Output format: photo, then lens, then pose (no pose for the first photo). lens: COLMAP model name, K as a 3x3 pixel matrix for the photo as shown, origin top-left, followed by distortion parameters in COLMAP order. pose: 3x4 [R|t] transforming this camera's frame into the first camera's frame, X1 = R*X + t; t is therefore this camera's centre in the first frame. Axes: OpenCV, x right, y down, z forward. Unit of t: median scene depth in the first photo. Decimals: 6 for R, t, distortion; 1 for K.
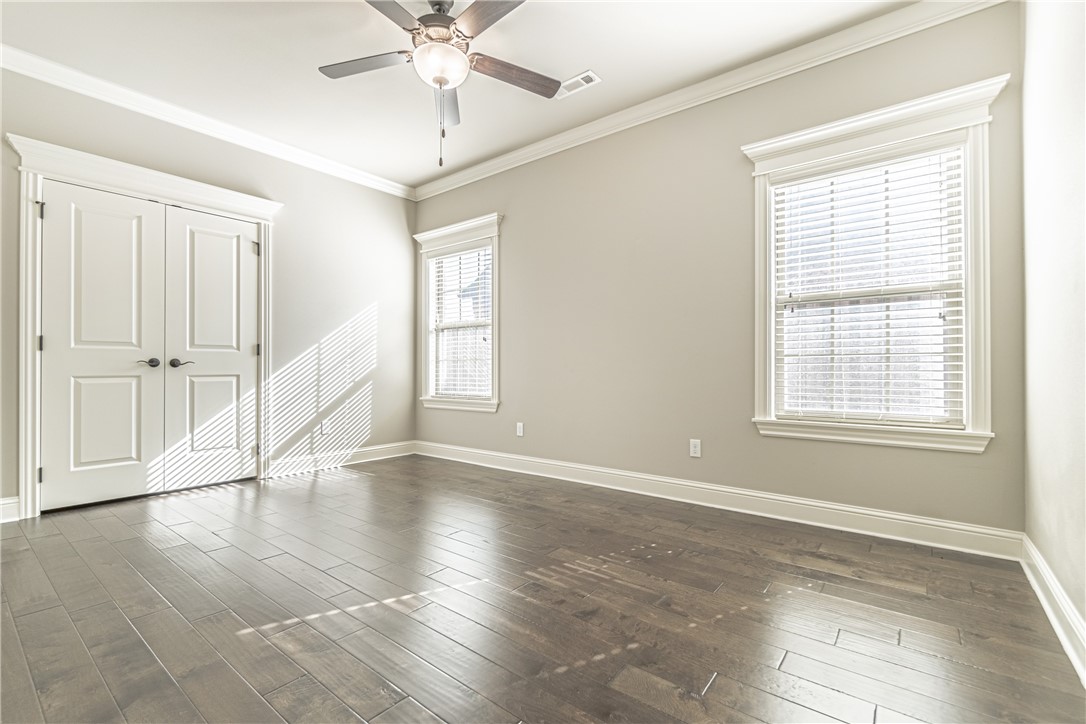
lens RADIAL K [[466.8, 0, 537.2], [0, 466.8, 363.3], [0, 0, 1]] dist [-0.002973, -0.000203]
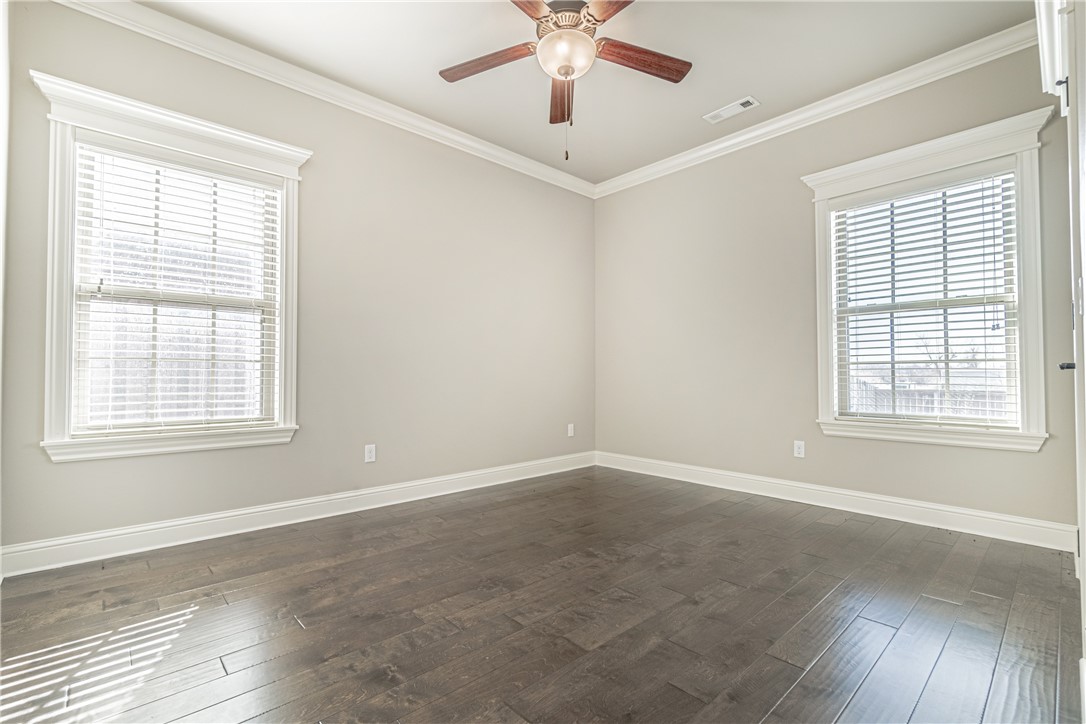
lens RADIAL K [[466.8, 0, 537.2], [0, 466.8, 363.3], [0, 0, 1]] dist [-0.002973, -0.000203]
pose [[0.204469, 0.022184, 0.978622, -0.131667], [-0.009227, 0.999742, -0.020735, 0.000963], [-0.978829, -0.004790, 0.204621, 0.099915]]
